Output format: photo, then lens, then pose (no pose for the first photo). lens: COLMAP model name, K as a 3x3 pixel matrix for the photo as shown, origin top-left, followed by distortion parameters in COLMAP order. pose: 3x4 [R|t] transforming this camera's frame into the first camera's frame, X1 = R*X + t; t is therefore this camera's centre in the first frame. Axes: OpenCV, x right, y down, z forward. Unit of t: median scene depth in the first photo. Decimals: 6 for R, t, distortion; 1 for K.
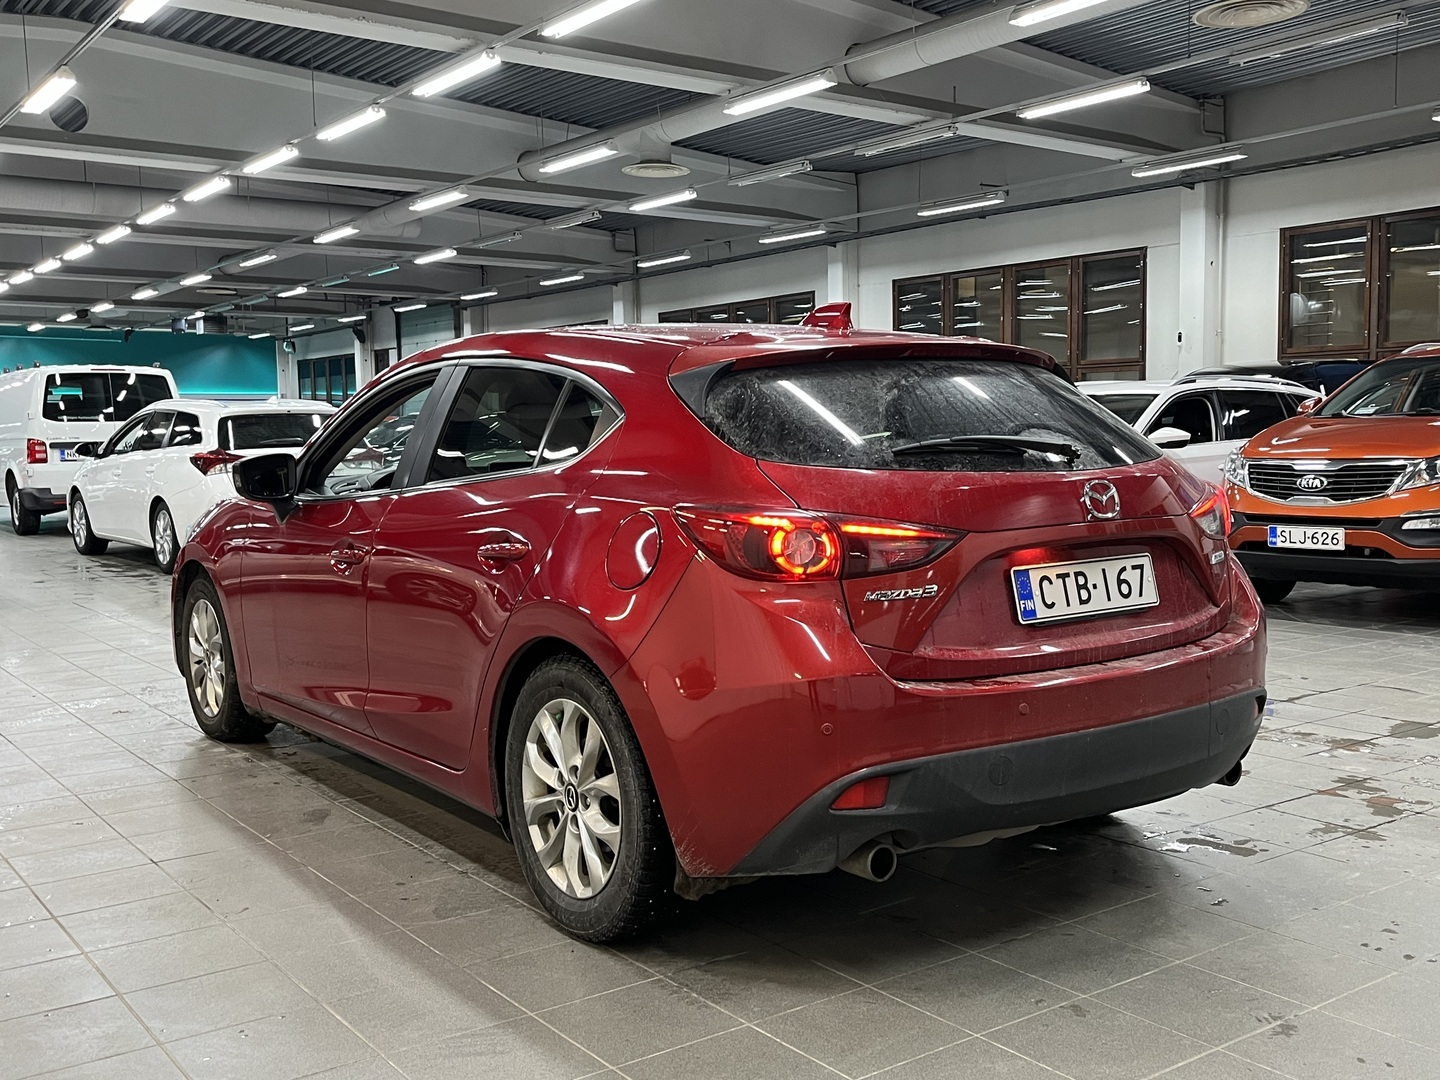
lens RADIAL K [[1446.4, 0, 720.0], [0, 1446.4, 540.0], [0, 0, 1]] dist [0.018452, 0.000520]
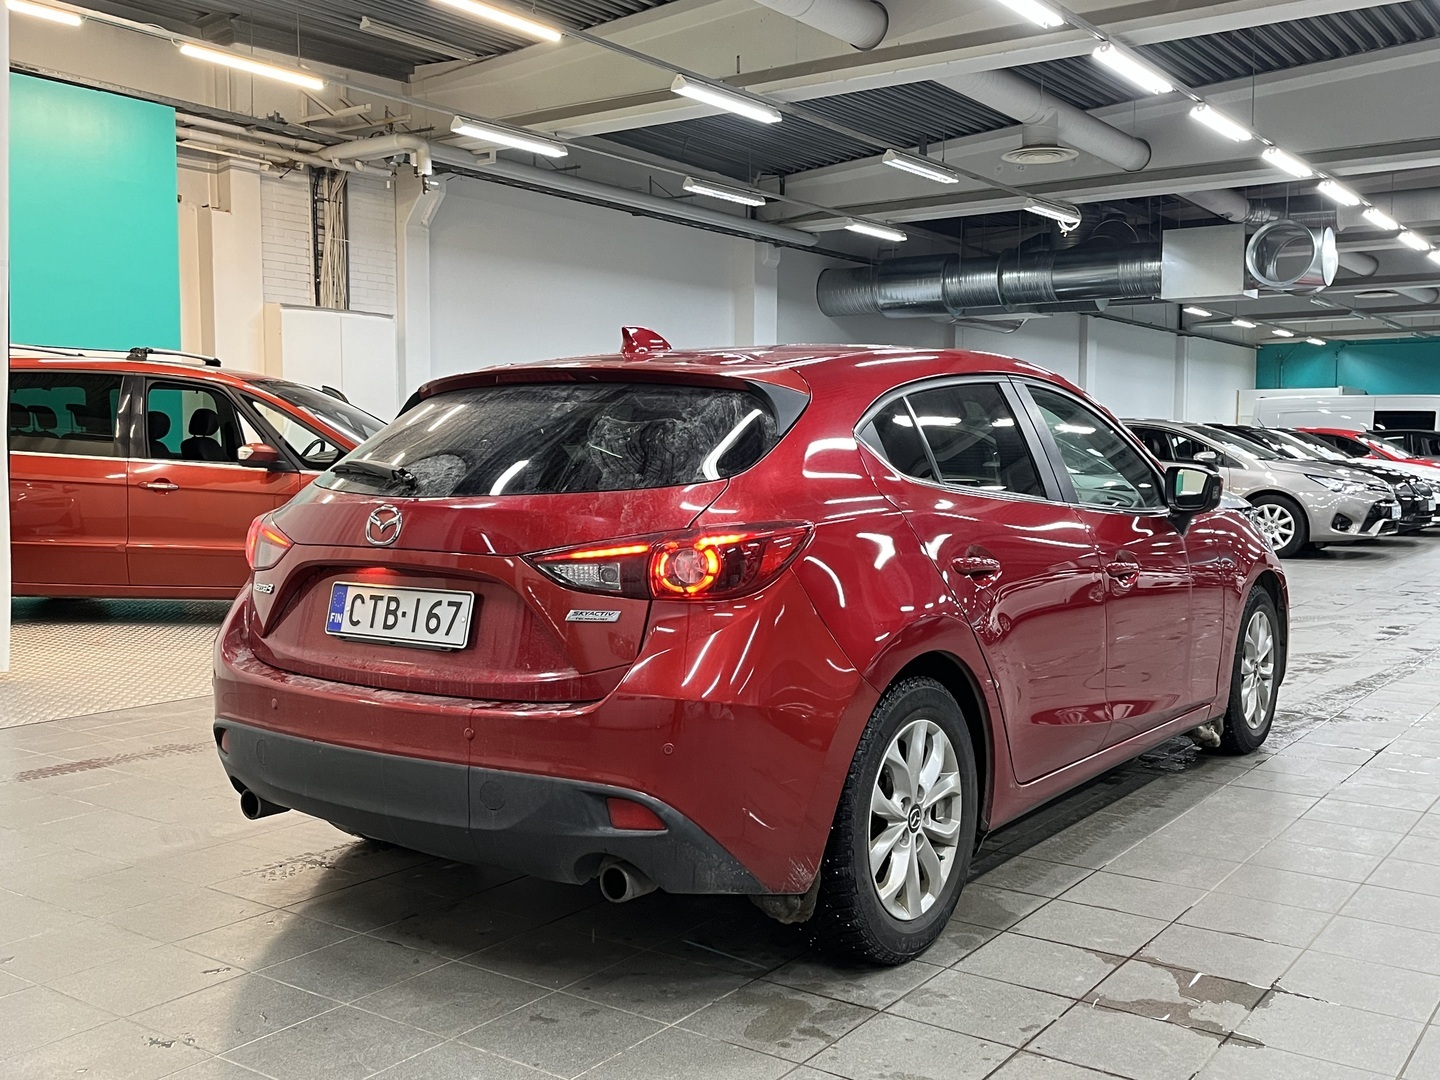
lens RADIAL K [[1446.4, 0, 720.0], [0, 1446.4, 540.0], [0, 0, 1]] dist [0.018452, 0.000520]
pose [[0.312239, 0.076228, -0.946940, 1.268941], [-0.079154, 0.995397, 0.054029, -0.089901], [0.946700, 0.058084, 0.316836, 0.894307]]
